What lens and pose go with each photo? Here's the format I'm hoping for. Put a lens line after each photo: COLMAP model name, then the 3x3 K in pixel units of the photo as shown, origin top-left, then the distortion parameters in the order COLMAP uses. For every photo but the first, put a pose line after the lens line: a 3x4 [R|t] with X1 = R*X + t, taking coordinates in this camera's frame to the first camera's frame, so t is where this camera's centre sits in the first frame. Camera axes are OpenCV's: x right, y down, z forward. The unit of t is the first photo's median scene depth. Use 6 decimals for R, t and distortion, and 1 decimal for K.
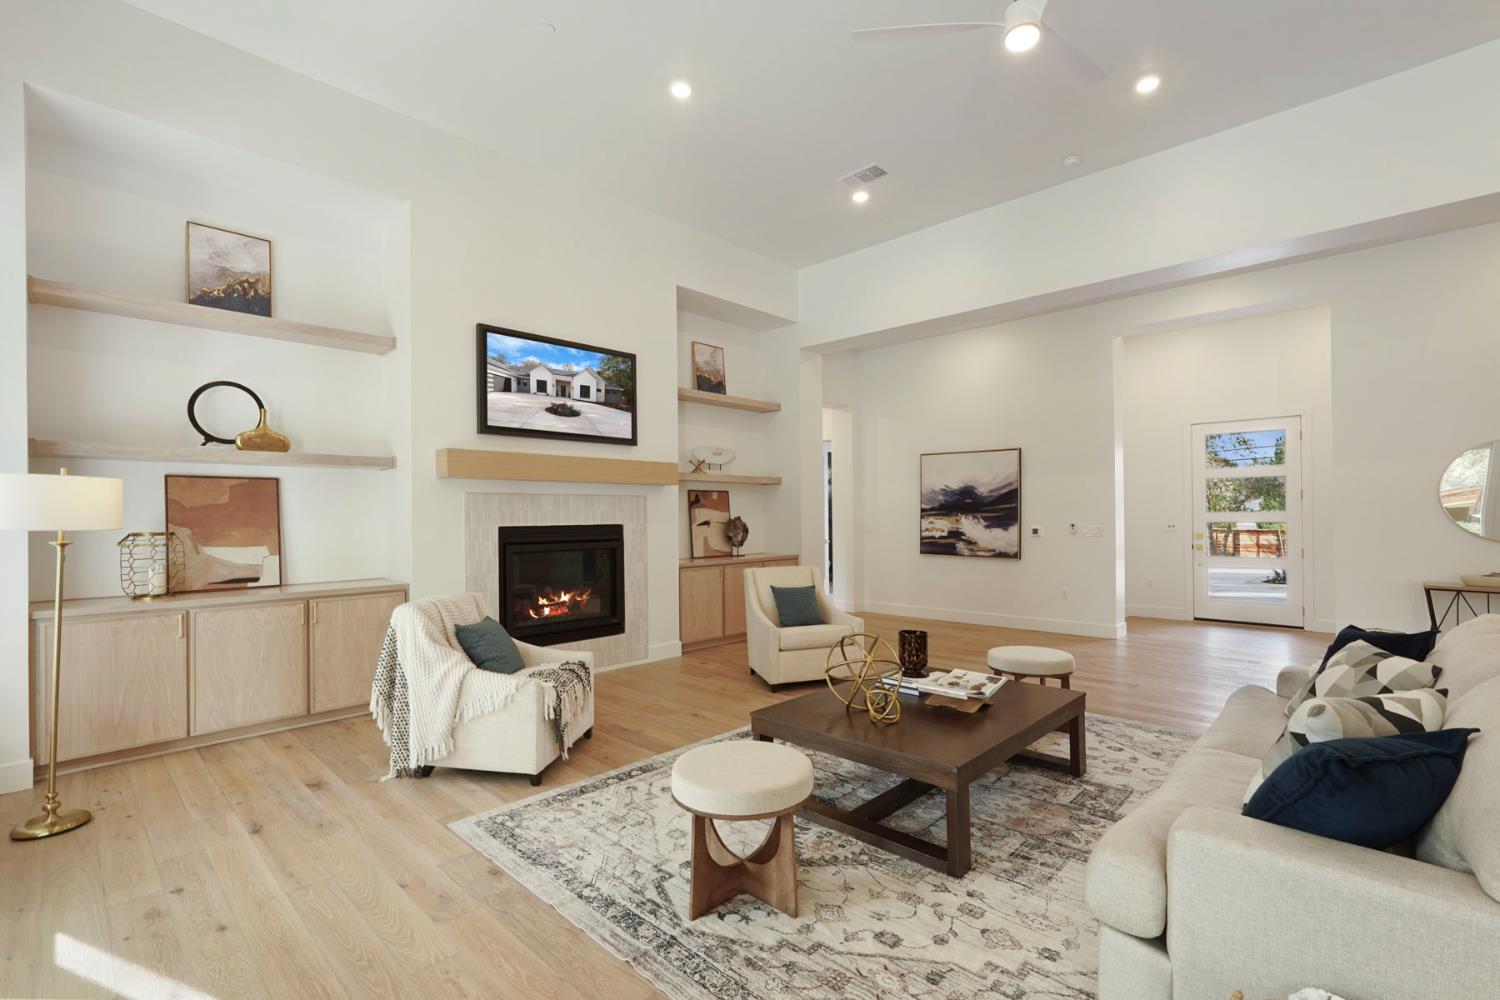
lens RADIAL K [[672.6, 0, 751.9], [0, 672.6, 509.9], [0, 0, 1]] dist [-0.003467, 0.001002]
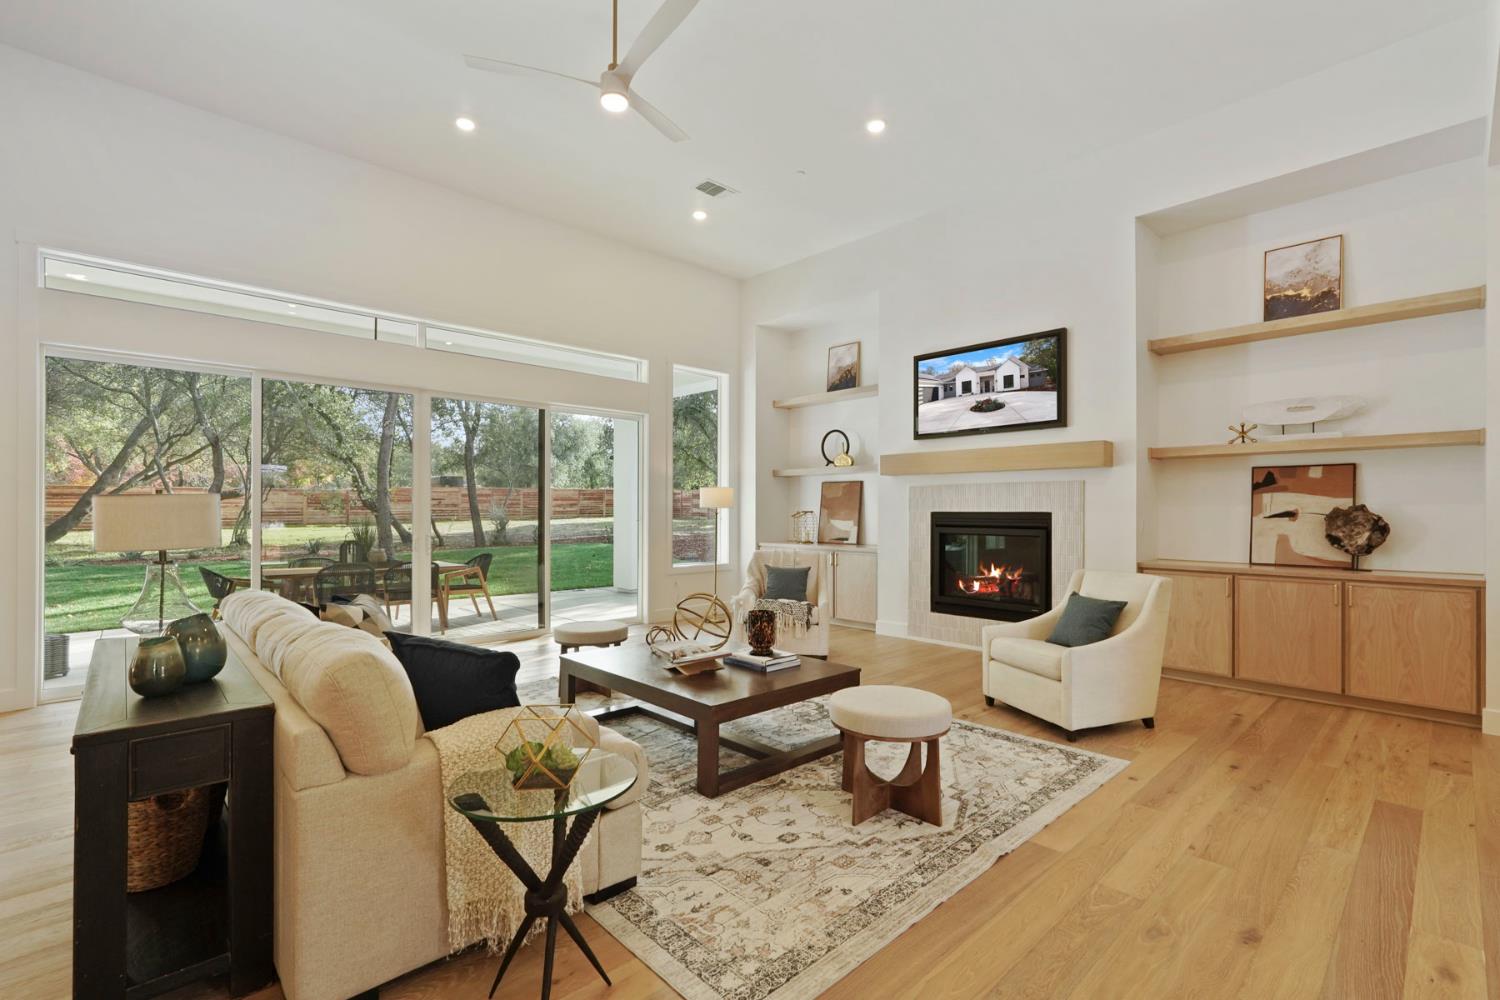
lens RADIAL K [[672.6, 0, 751.9], [0, 672.6, 509.9], [0, 0, 1]] dist [-0.003467, 0.001002]
pose [[-0.053550, 0.002406, -0.998562, 0.886907], [0.000098, 0.999997, 0.002405, 0.019475], [0.998565, 0.000031, -0.053550, 0.731704]]
